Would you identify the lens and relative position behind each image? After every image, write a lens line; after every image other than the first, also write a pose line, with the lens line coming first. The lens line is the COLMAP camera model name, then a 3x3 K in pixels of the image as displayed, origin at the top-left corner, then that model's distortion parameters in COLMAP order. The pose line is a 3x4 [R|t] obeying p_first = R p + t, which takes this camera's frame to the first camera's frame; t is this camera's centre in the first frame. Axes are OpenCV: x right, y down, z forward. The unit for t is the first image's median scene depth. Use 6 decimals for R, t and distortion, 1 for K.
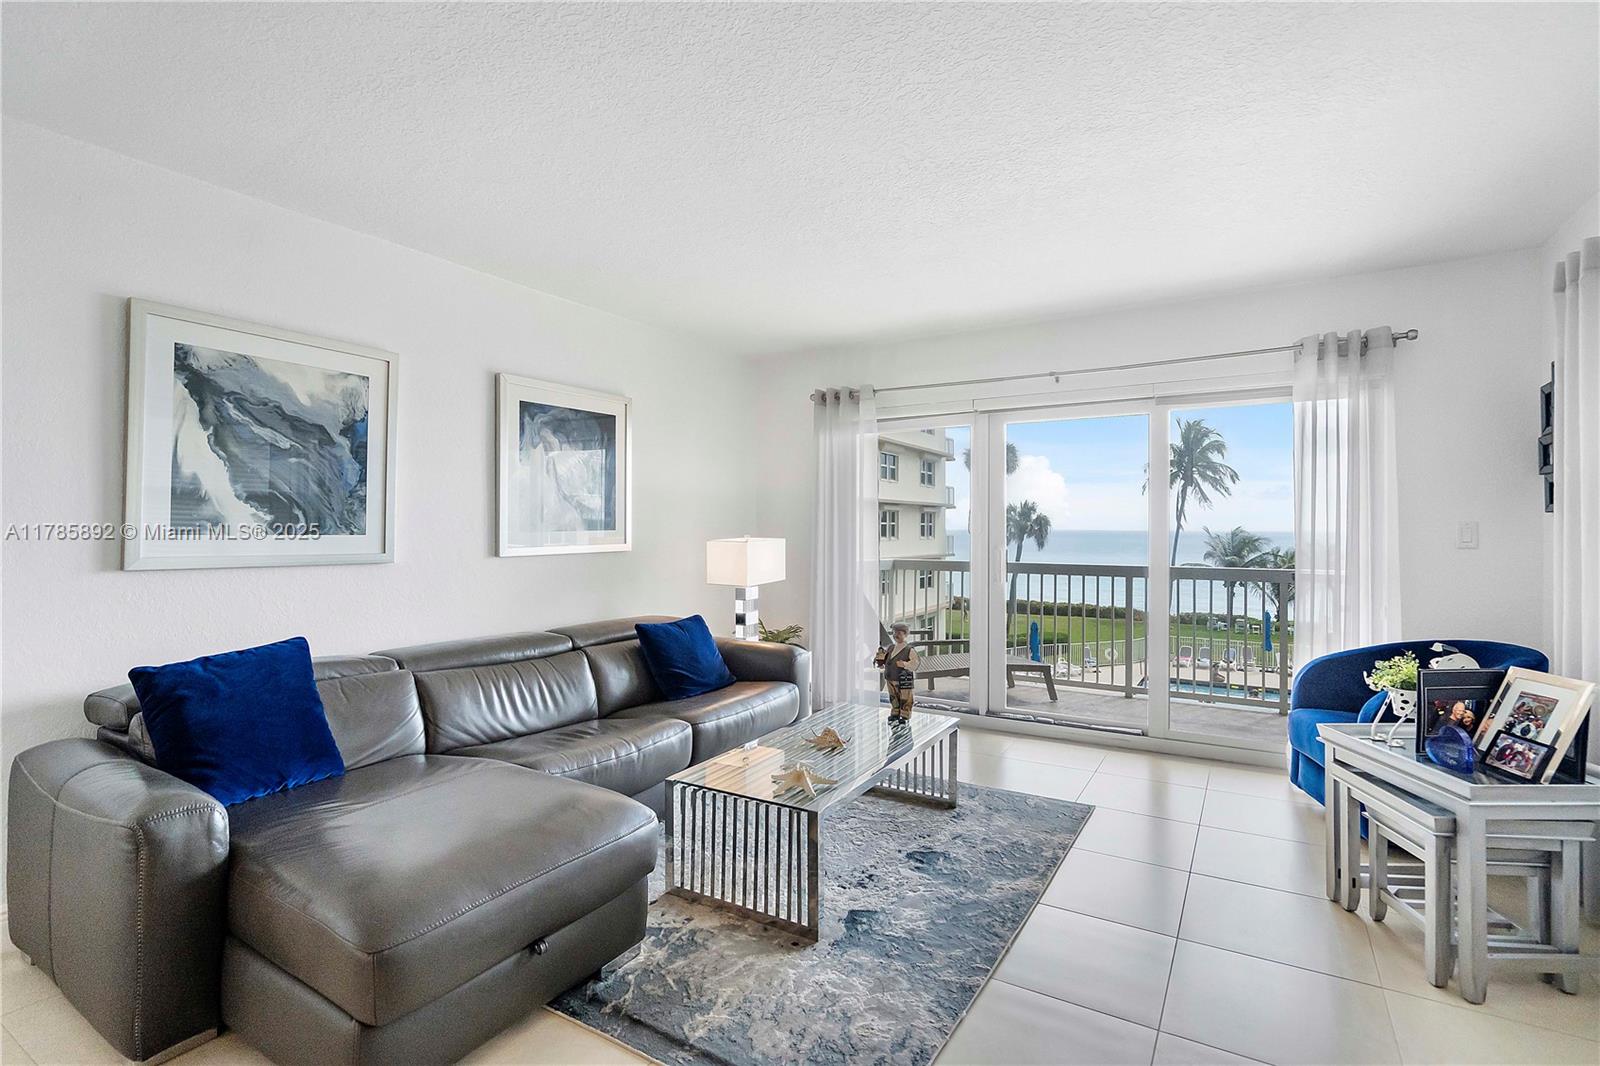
lens RADIAL K [[753.6, 0, 801.0], [0, 753.6, 520.7], [0, 0, 1]] dist [-0.001281, 0.003030]
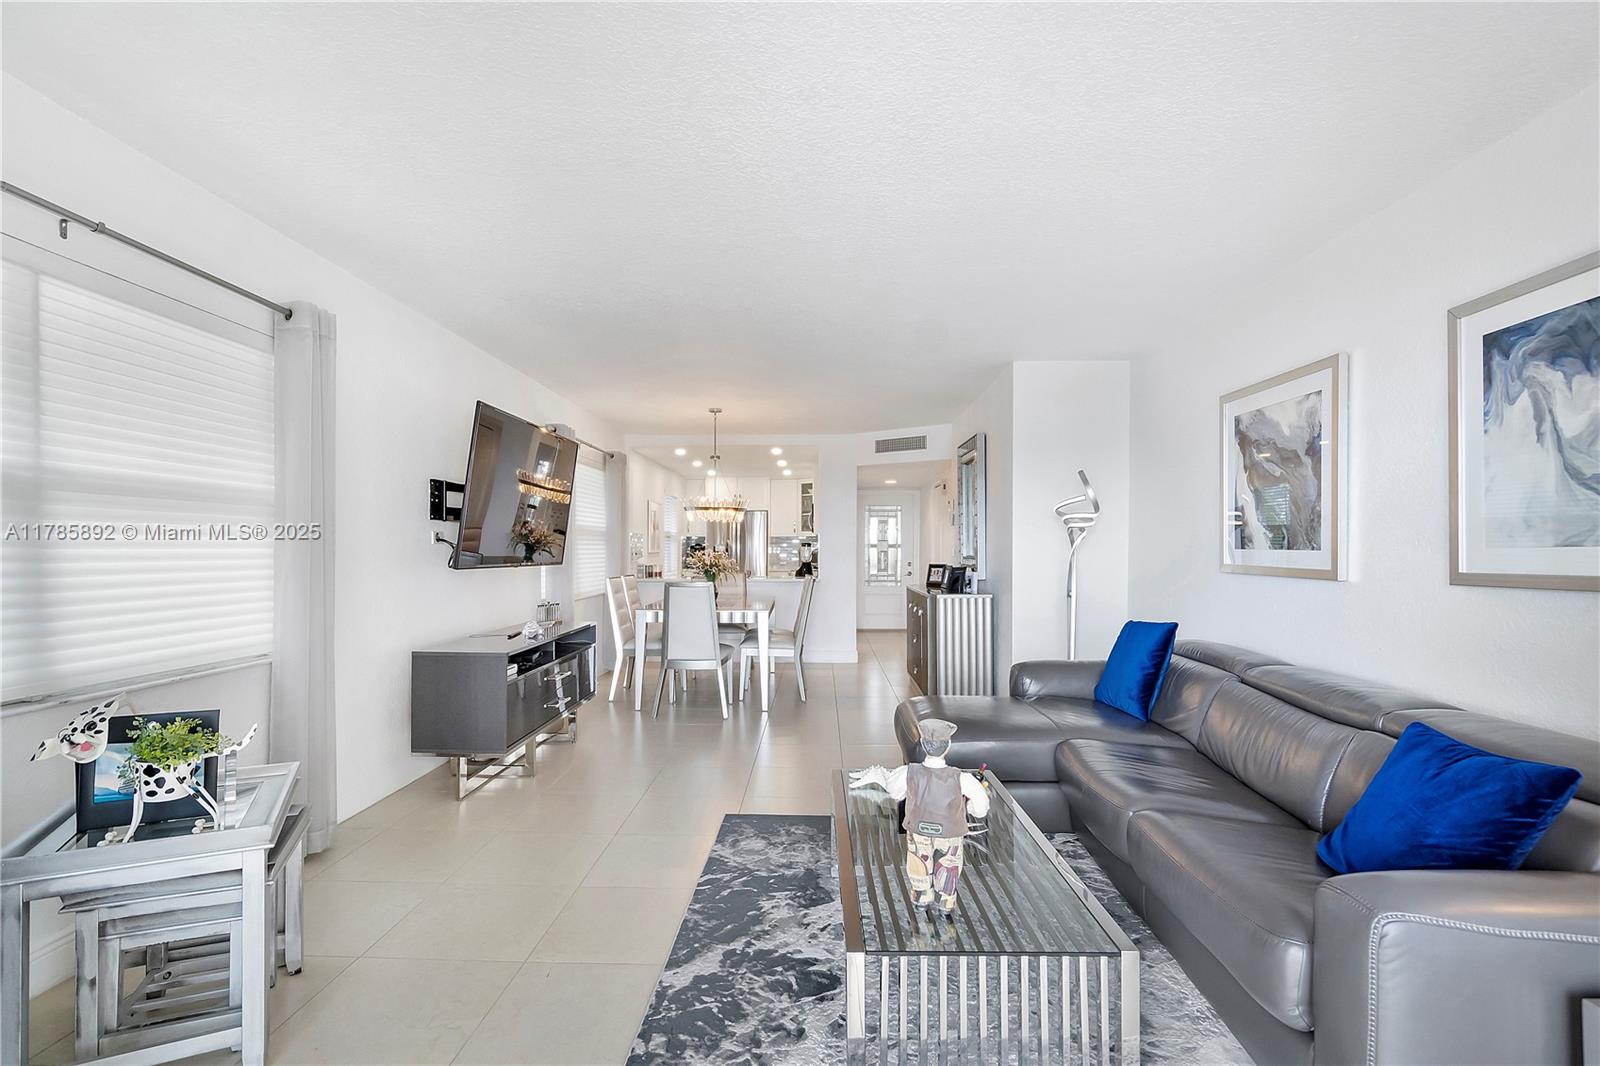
lens RADIAL K [[753.6, 0, 794.3], [0, 753.6, 548.2], [0, 0, 1]] dist [-0.001281, 0.003030]
pose [[-0.871224, -0.003420, -0.490874, 0.528022], [0.001351, 0.999955, -0.009365, 0.025090], [0.490884, -0.008822, -0.871180, 1.578112]]
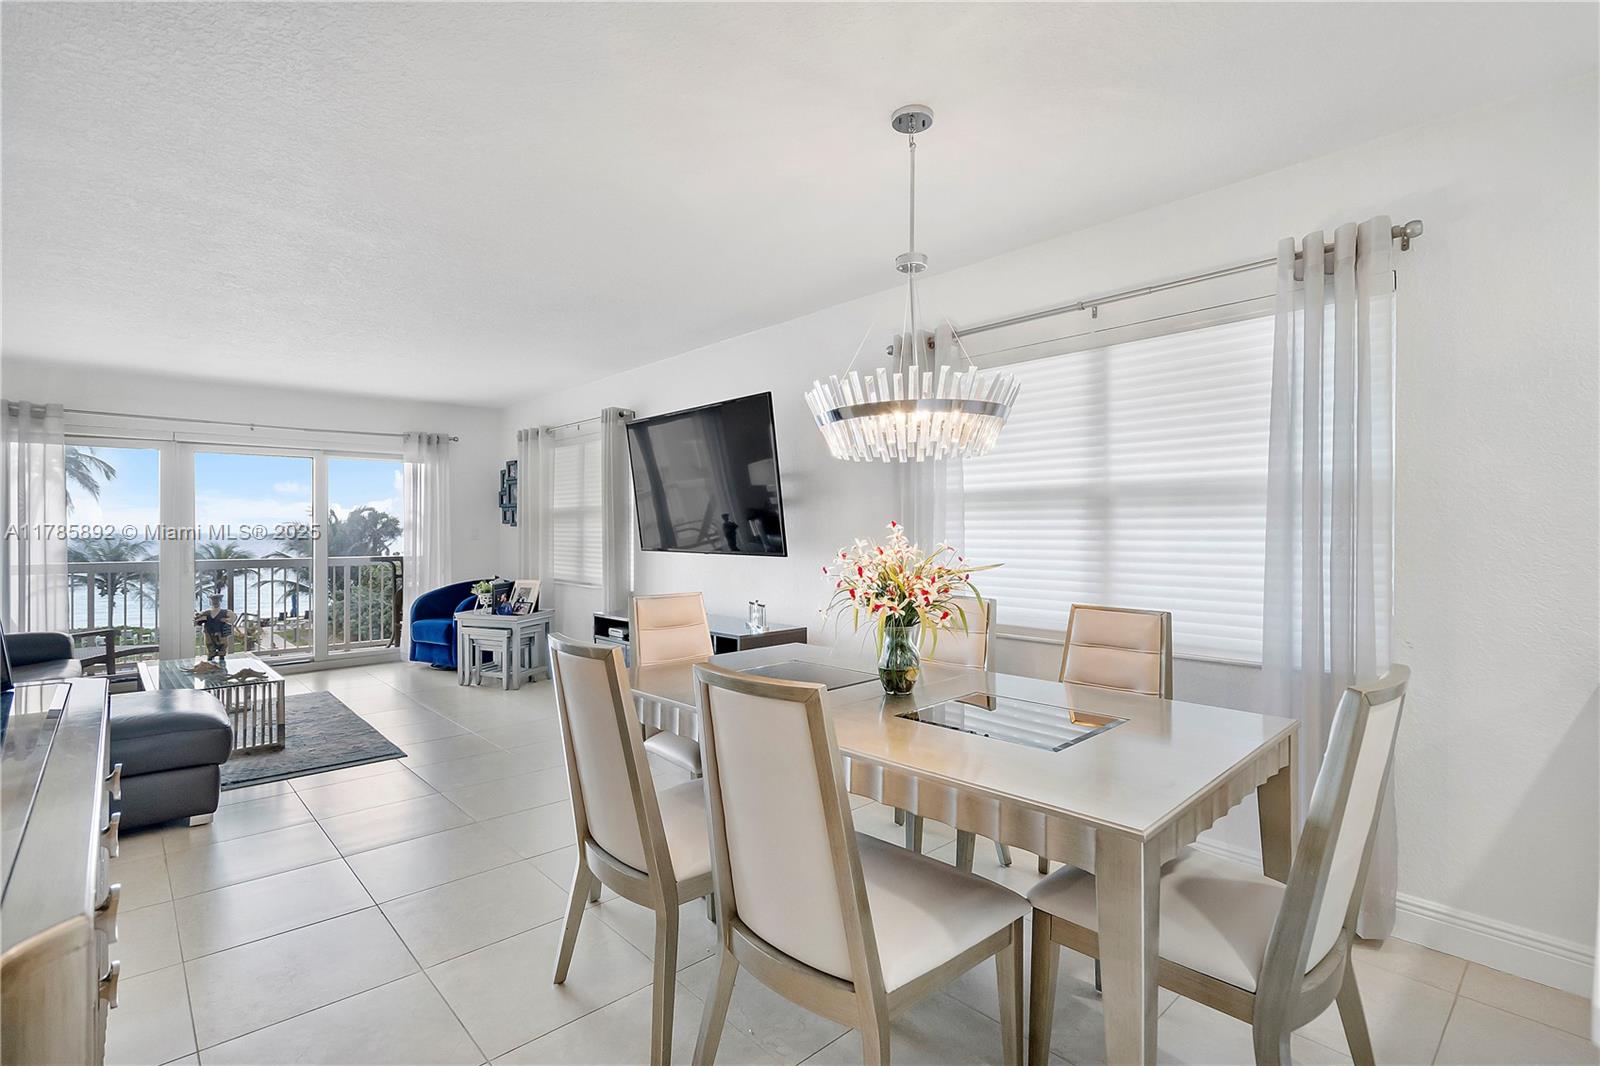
lens RADIAL K [[753.6, 0, 798.5], [0, 753.6, 531.5], [0, 0, 1]] dist [-0.001281, 0.003030]
pose [[0.279397, -0.004771, 0.960164, -1.108554], [-0.006520, 0.999955, 0.006866, -0.008676], [-0.960154, -0.008179, 0.279353, -0.598429]]
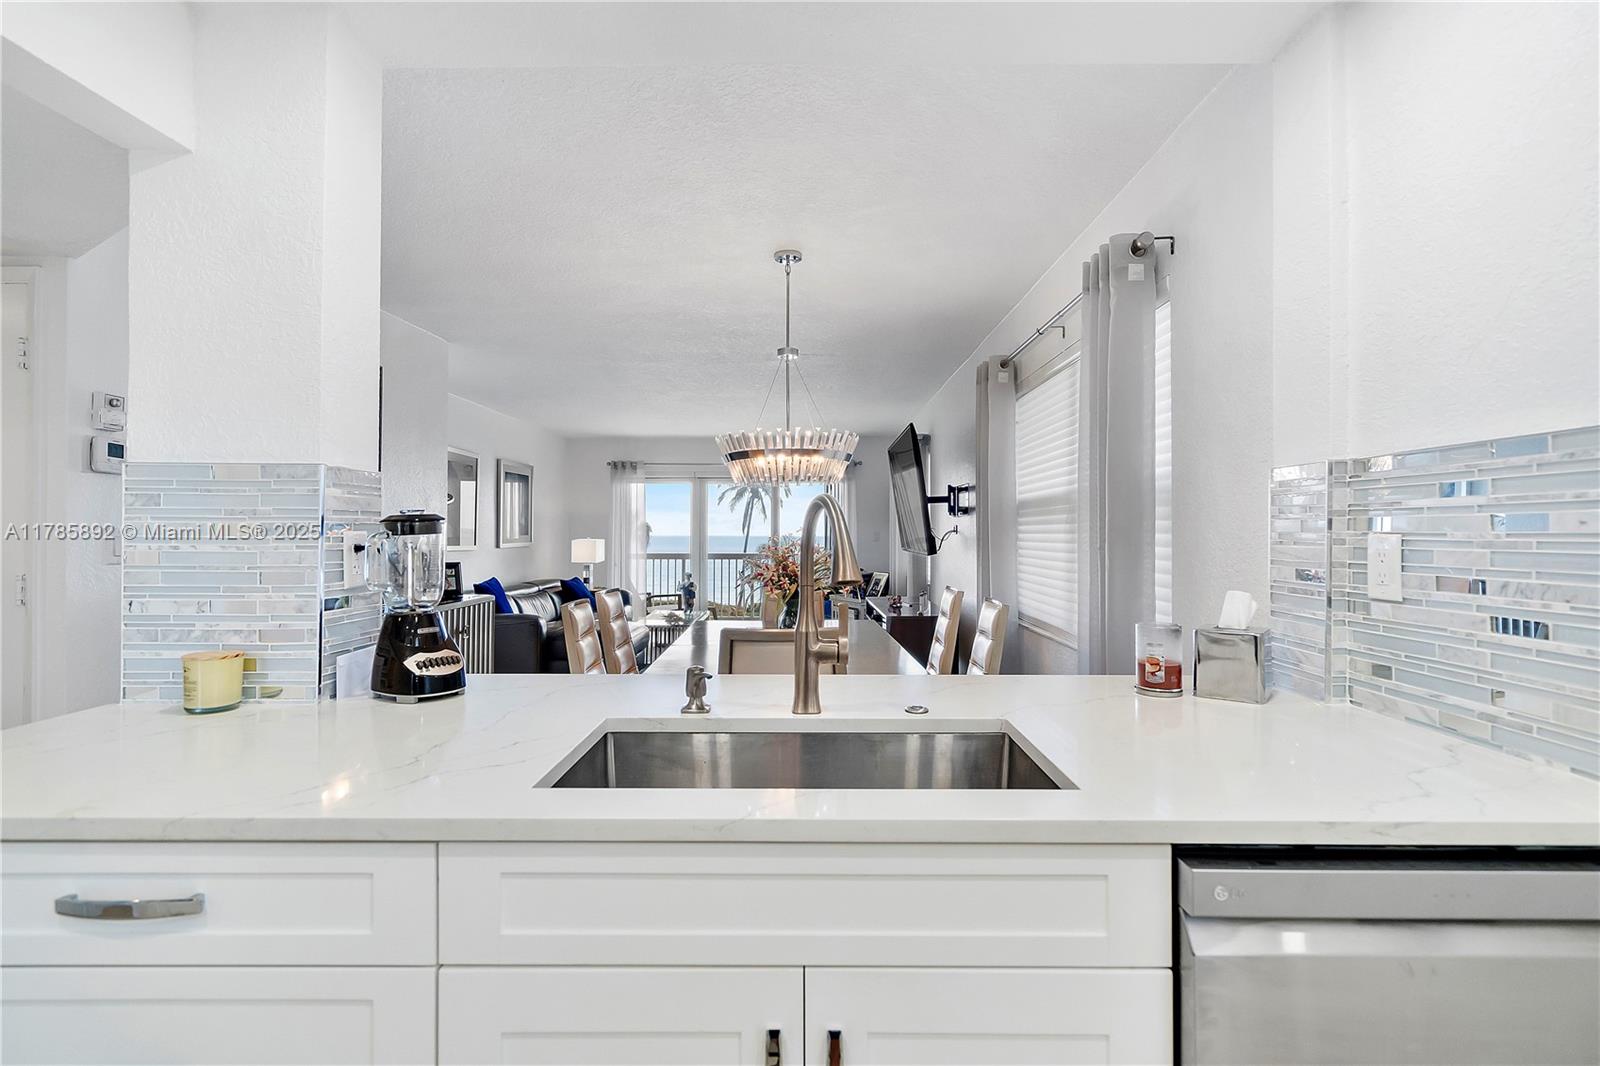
lens RADIAL K [[753.6, 0, 797.3], [0, 753.6, 528.1], [0, 0, 1]] dist [-0.001281, 0.003030]
pose [[0.858765, 0.001285, 0.512367, -0.921683], [-0.002650, 0.999995, 0.001933, -0.015629], [-0.512362, -0.003018, 0.858764, -1.440765]]
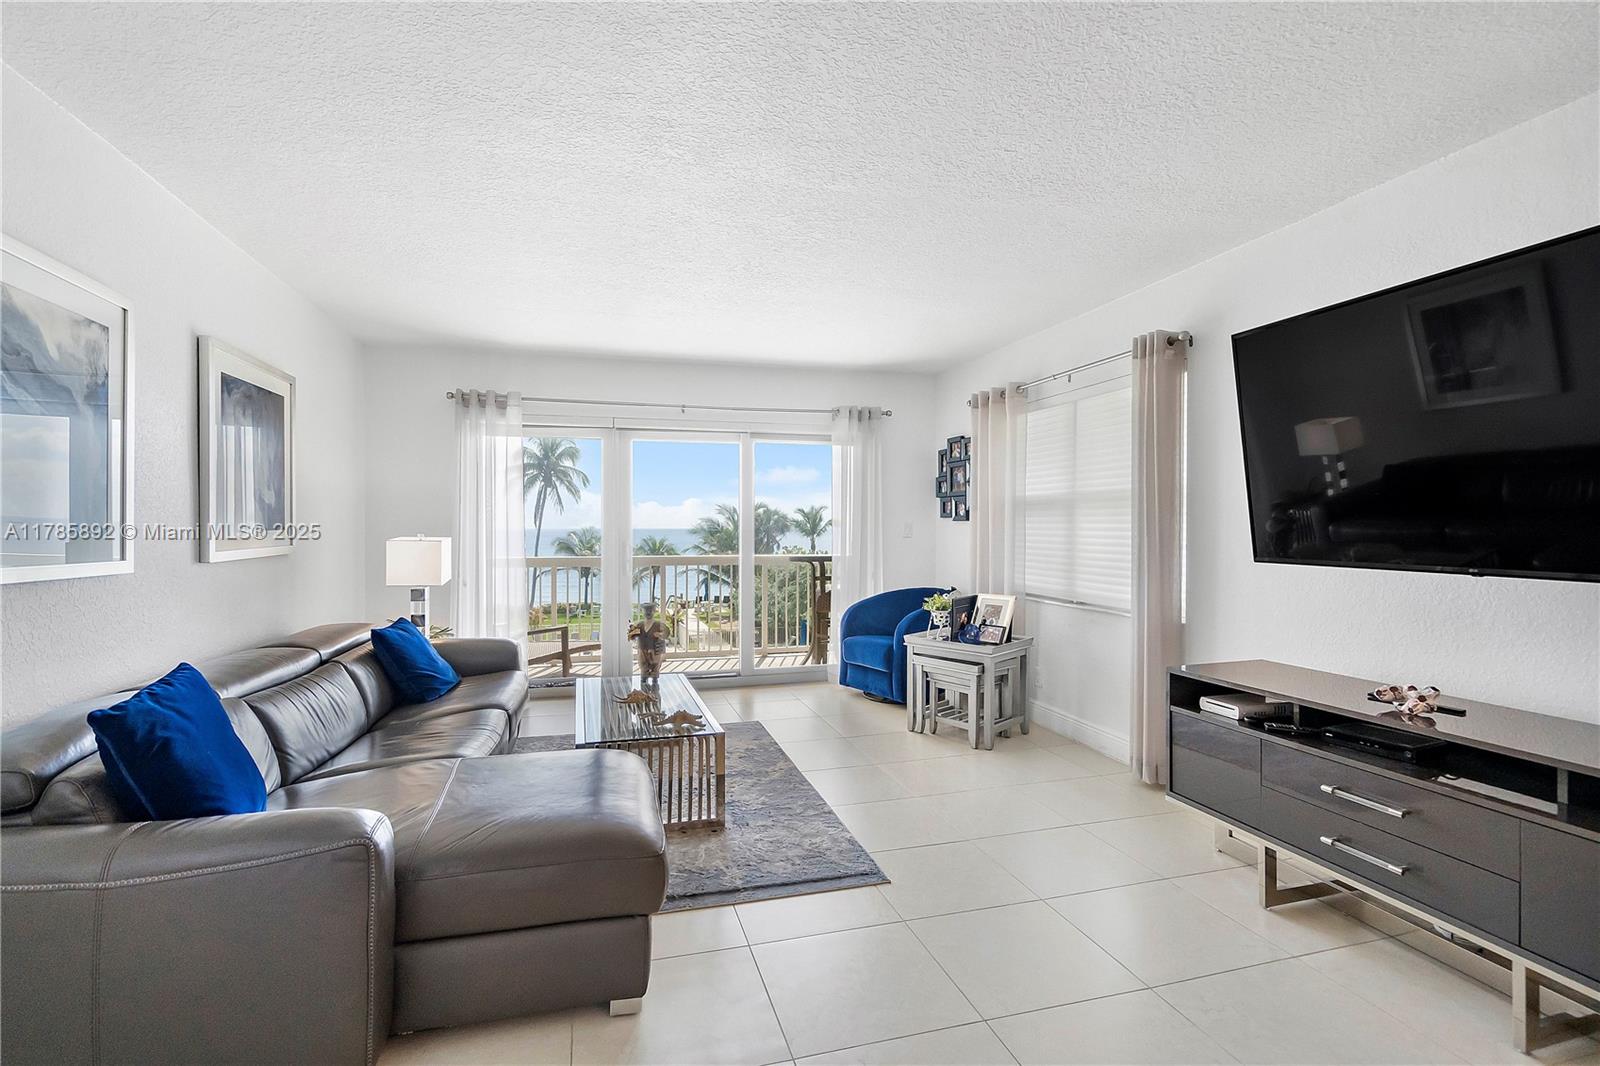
lens RADIAL K [[753.6, 0, 797.3], [0, 753.6, 534.5], [0, 0, 1]] dist [-0.001281, 0.003030]
pose [[0.682659, -0.009495, 0.730676, -0.683115], [-0.005729, 0.999815, 0.018345, -0.001356], [-0.730715, -0.016710, 0.682478, -0.024722]]
